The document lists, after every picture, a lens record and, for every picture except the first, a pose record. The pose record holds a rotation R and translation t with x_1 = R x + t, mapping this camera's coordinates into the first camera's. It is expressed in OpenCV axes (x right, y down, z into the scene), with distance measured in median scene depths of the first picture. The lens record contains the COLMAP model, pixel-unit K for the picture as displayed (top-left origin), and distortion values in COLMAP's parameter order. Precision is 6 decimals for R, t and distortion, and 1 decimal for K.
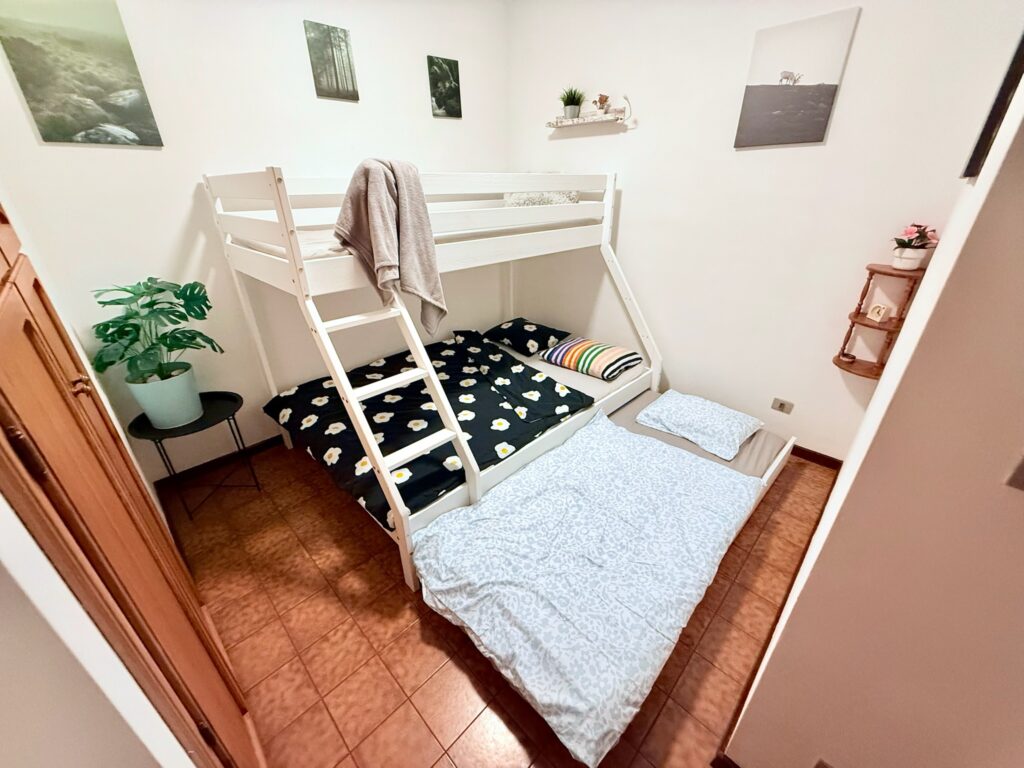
lens RADIAL K [[407.8, 0, 516.8], [0, 407.8, 384.2], [0, 0, 1]] dist [0.000284, 0.000898]
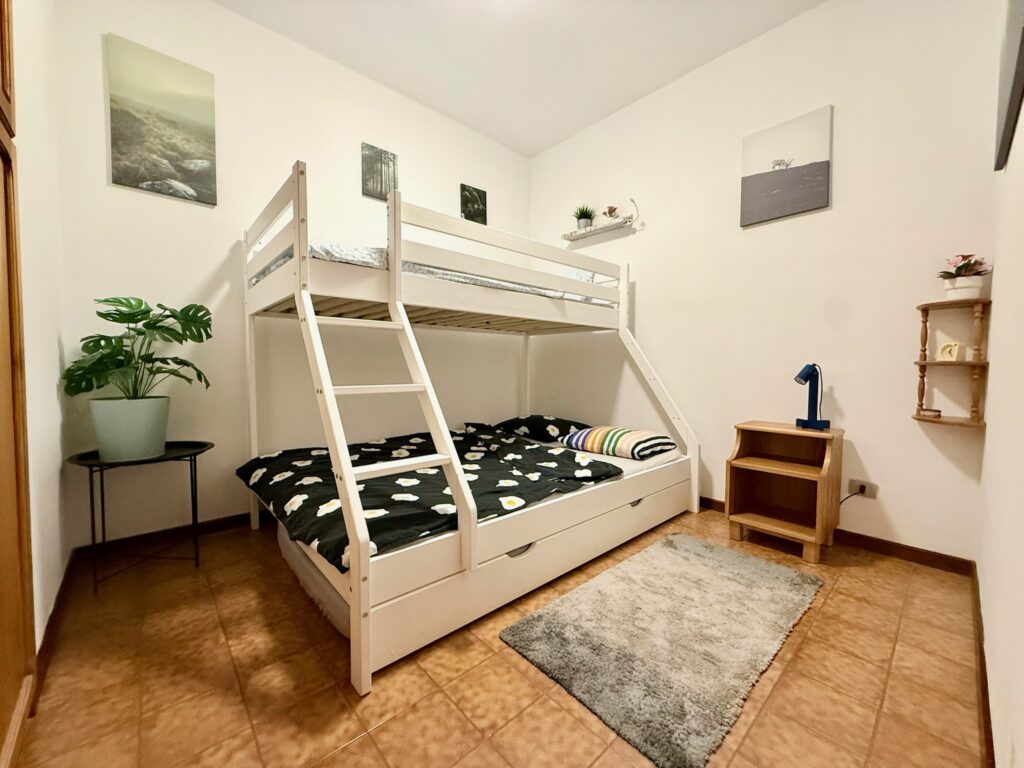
lens RADIAL K [[407.8, 0, 515.7], [0, 407.8, 387.8], [0, 0, 1]] dist [0.000284, 0.000898]
pose [[0.998392, 0.010518, -0.055704, 0.017719], [-0.032091, 0.914893, -0.402419, 0.268414], [0.046730, 0.403560, 0.913759, 0.197447]]
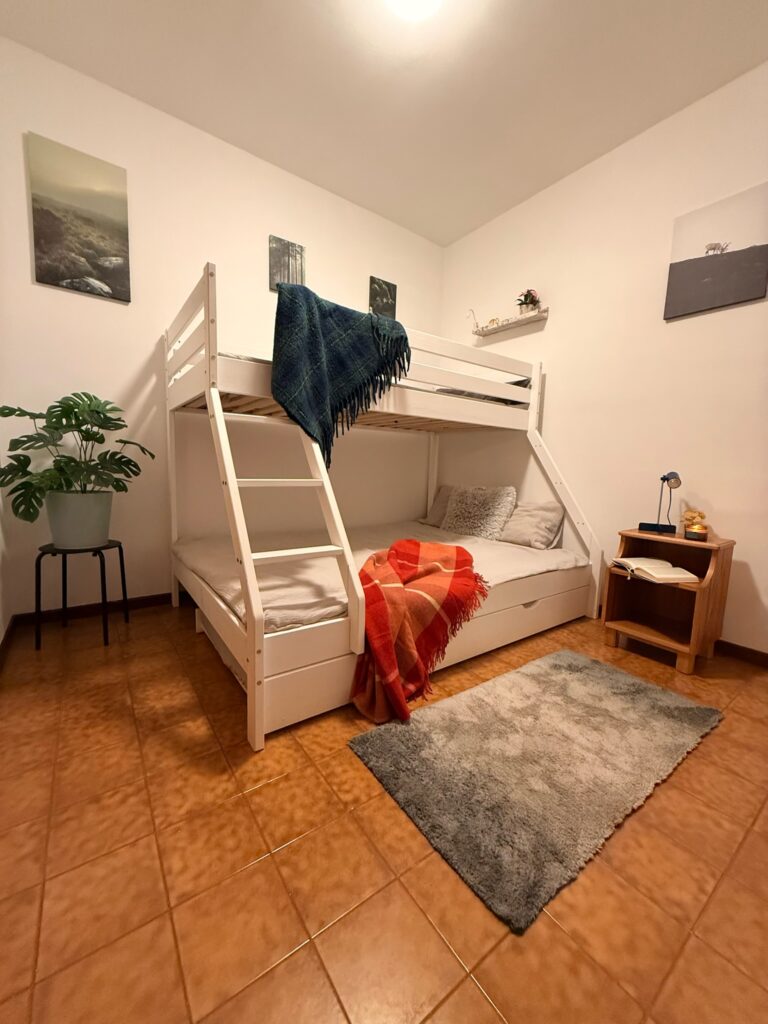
lens RADIAL K [[407.8, 0, 393.2], [0, 407.8, 516.0], [0, 0, 1]] dist [0.000284, 0.000898]
pose [[0.986818, 0.053185, -0.152846, 0.076702], [-0.102205, 0.937089, -0.333794, 0.271217], [0.125477, 0.345016, 0.930172, 0.199997]]
